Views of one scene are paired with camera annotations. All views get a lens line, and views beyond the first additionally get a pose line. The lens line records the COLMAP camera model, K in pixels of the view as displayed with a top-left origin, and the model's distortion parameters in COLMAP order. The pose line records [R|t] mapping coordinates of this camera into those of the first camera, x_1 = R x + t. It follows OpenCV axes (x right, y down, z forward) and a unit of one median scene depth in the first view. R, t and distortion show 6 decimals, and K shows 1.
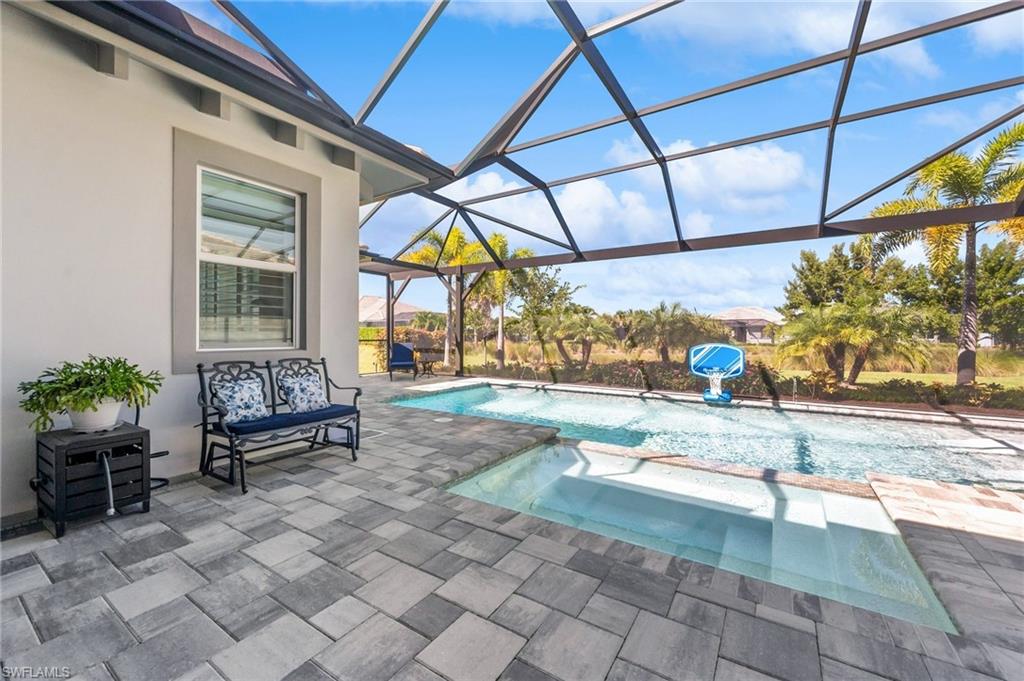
lens RADIAL K [[413.2, 0, 512.7], [0, 413.2, 332.9], [0, 0, 1]] dist [0.001427, -0.000801]
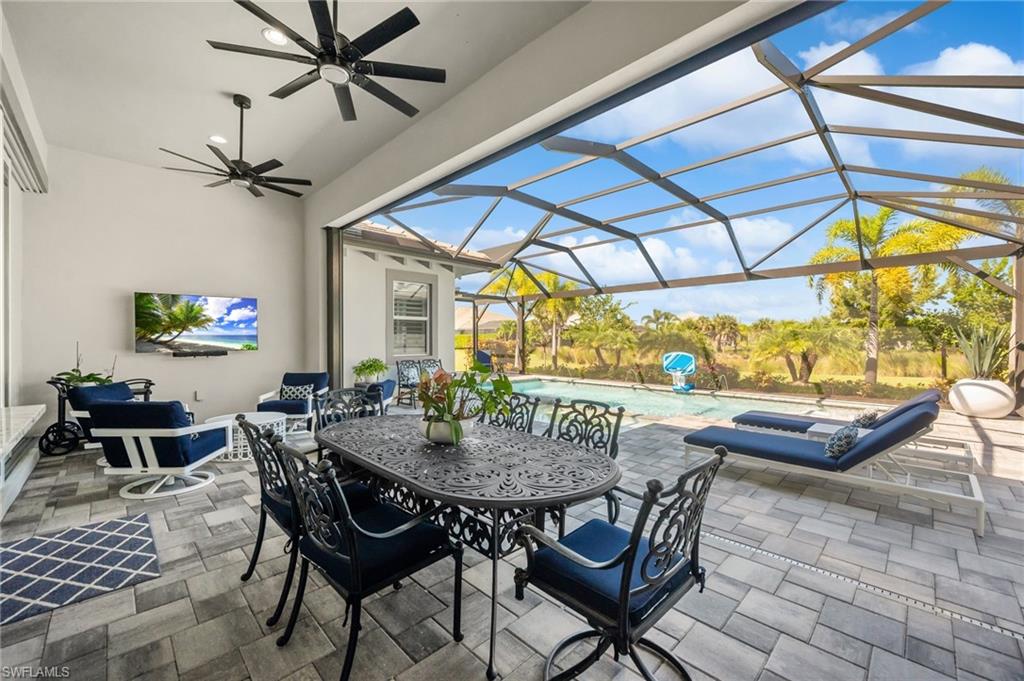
lens RADIAL K [[413.2, 0, 511.2], [0, 413.2, 338.1], [0, 0, 1]] dist [0.001427, -0.000801]
pose [[0.976292, -0.004758, -0.216406, 0.202995], [0.005120, 0.999986, 0.001114, -0.027710], [0.216398, -0.002195, 0.976303, -0.557545]]
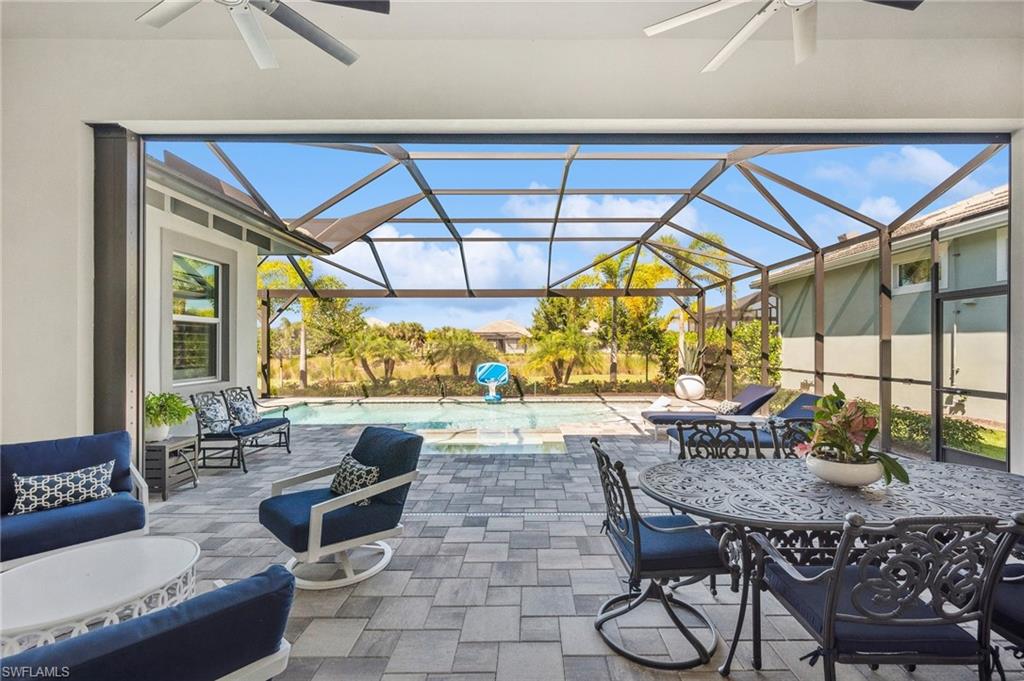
lens RADIAL K [[438.3, 0, 533.3], [0, 438.3, 340.2], [0, 0, 1]] dist [0.009083, -0.000209]
pose [[0.836562, -0.000702, 0.547872, -0.243466], [0.003763, 0.999983, -0.004464, -0.044031], [-0.547860, 0.005796, 0.836550, -0.395607]]
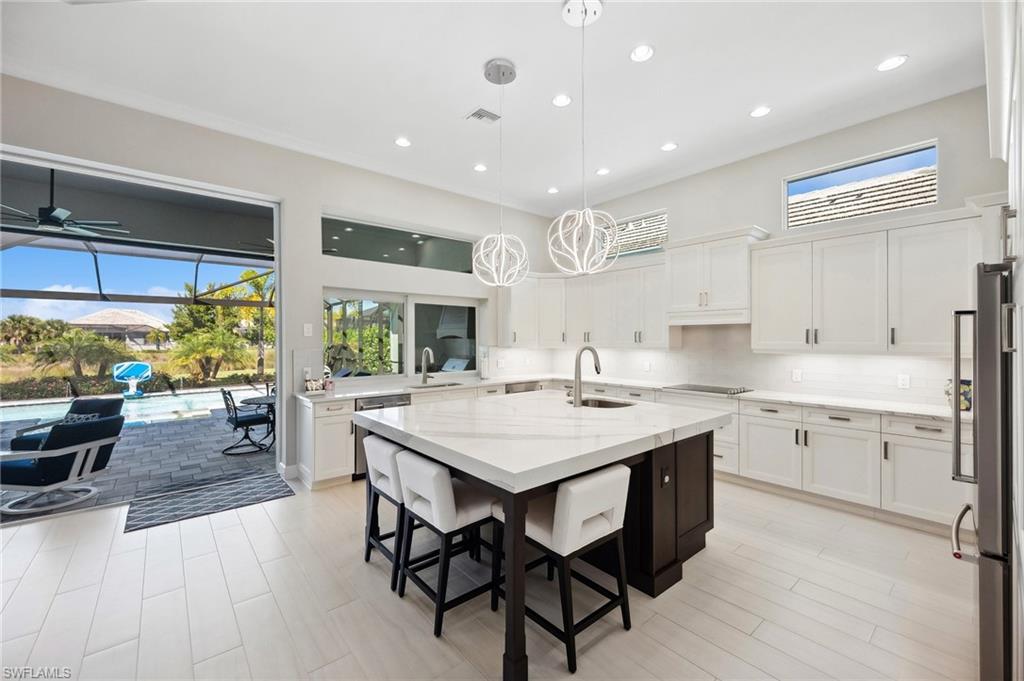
lens RADIAL K [[413.2, 0, 511.1], [0, 413.2, 340.9], [0, 0, 1]] dist [0.001427, -0.000801]
pose [[0.293045, -0.013905, 0.955998, -0.621783], [-0.000138, 0.999894, 0.014586, -0.078783], [-0.956099, -0.004407, 0.293012, -0.906885]]
